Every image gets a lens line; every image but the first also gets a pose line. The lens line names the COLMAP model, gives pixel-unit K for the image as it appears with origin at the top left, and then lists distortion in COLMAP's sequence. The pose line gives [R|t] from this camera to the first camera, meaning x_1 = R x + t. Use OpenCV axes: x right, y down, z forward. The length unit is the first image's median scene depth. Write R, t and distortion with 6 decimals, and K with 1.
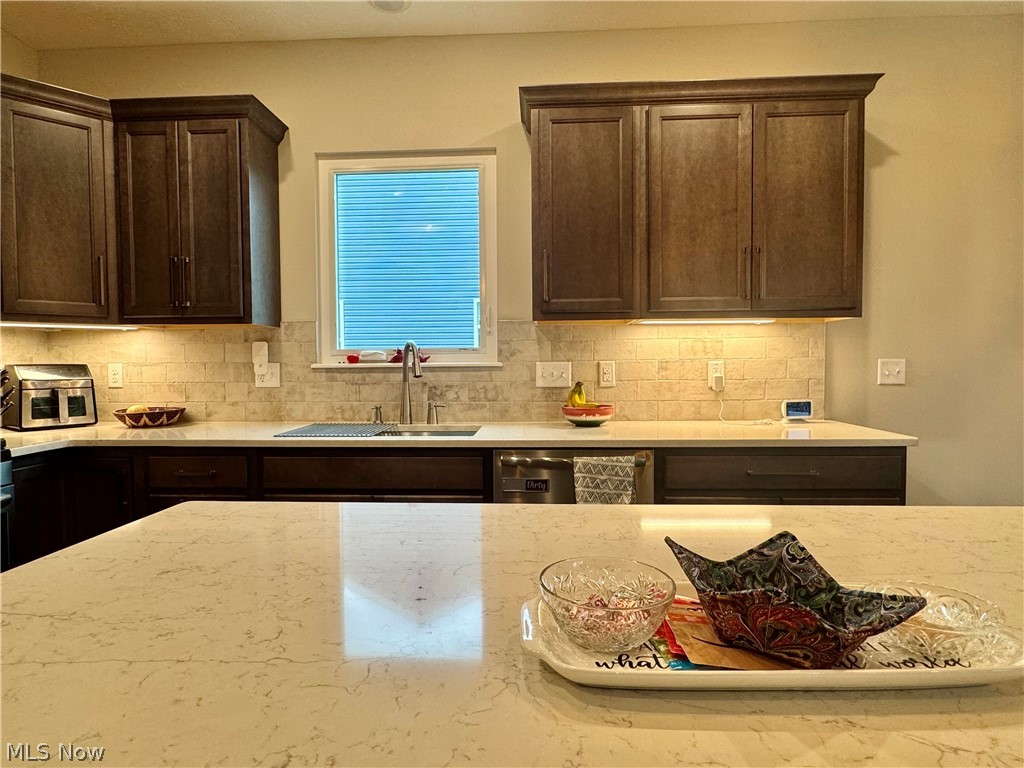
lens RADIAL K [[574.5, 0, 508.6], [0, 574.5, 384.4], [0, 0, 1]] dist [-0.005007, 0.002147]
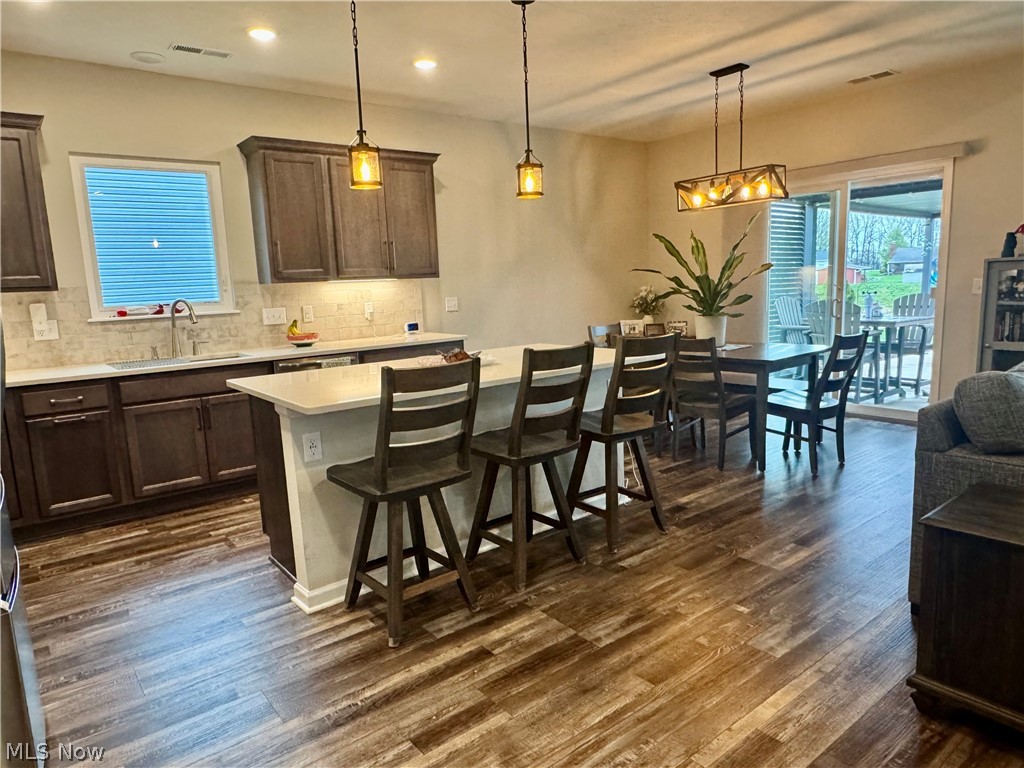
lens RADIAL K [[659.5, 0, 511.1], [0, 659.5, 386.8], [0, 0, 1]] dist [-0.002581, -0.003900]
pose [[0.751182, -0.127650, 0.647635, -0.631289], [0.057972, 0.990090, 0.127908, -0.019888], [-0.657545, -0.058538, 0.751138, -0.782461]]
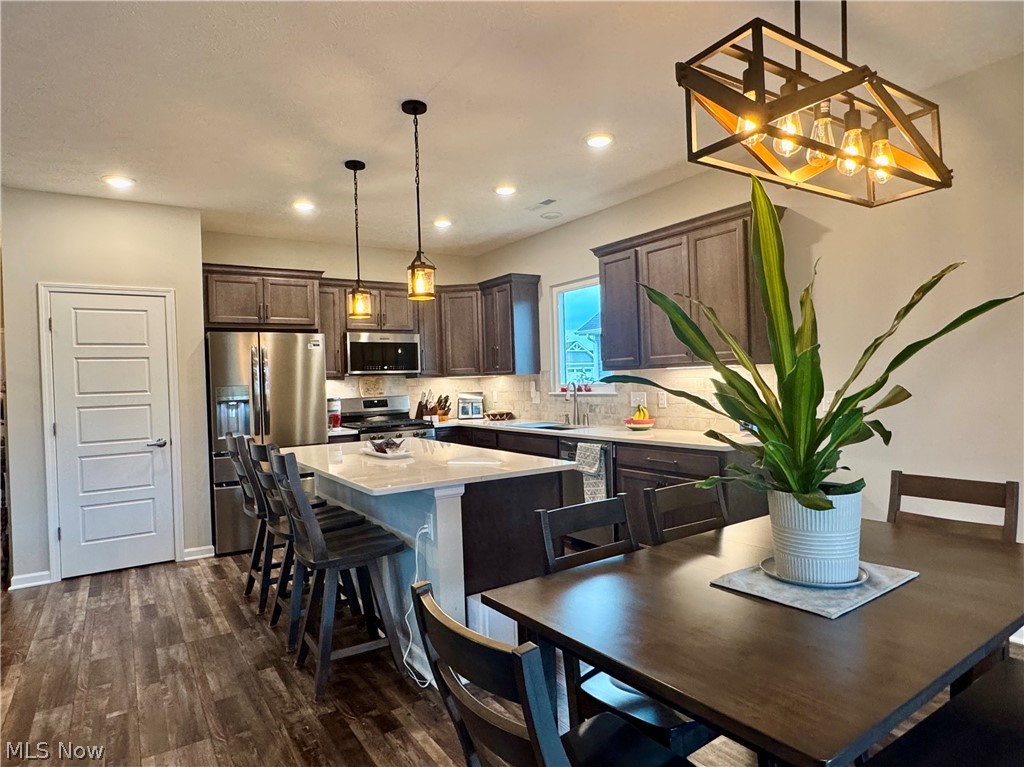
lens RADIAL K [[606.8, 0, 510.6], [0, 606.8, 383.9], [0, 0, 1]] dist [-0.005436, 0.002933]
pose [[0.590207, -0.005672, -0.807232, 1.319768], [-0.001970, 0.999962, -0.008466, -0.048205], [0.807249, 0.006587, 0.590174, -0.355931]]
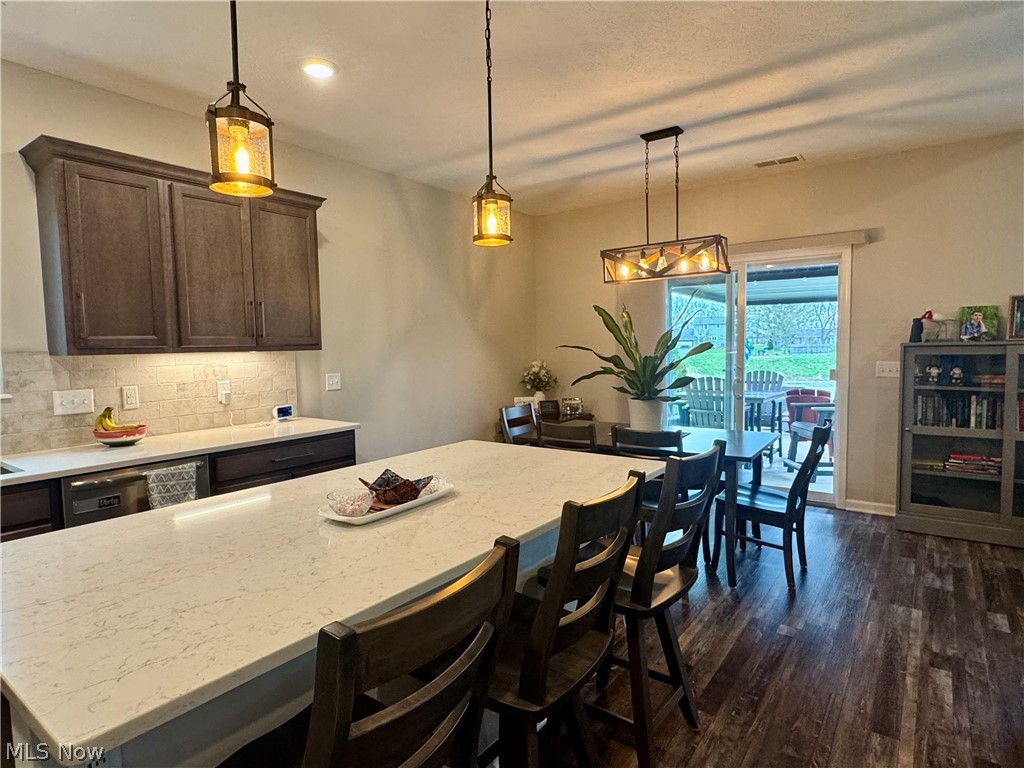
lens RADIAL K [[574.5, 0, 510.0], [0, 574.5, 384.7], [0, 0, 1]] dist [-0.005007, 0.002147]
pose [[0.551338, -0.060877, 0.832058, -0.363883], [0.043583, 0.998074, 0.044144, -0.061995], [-0.833143, 0.011926, 0.552930, -0.259877]]
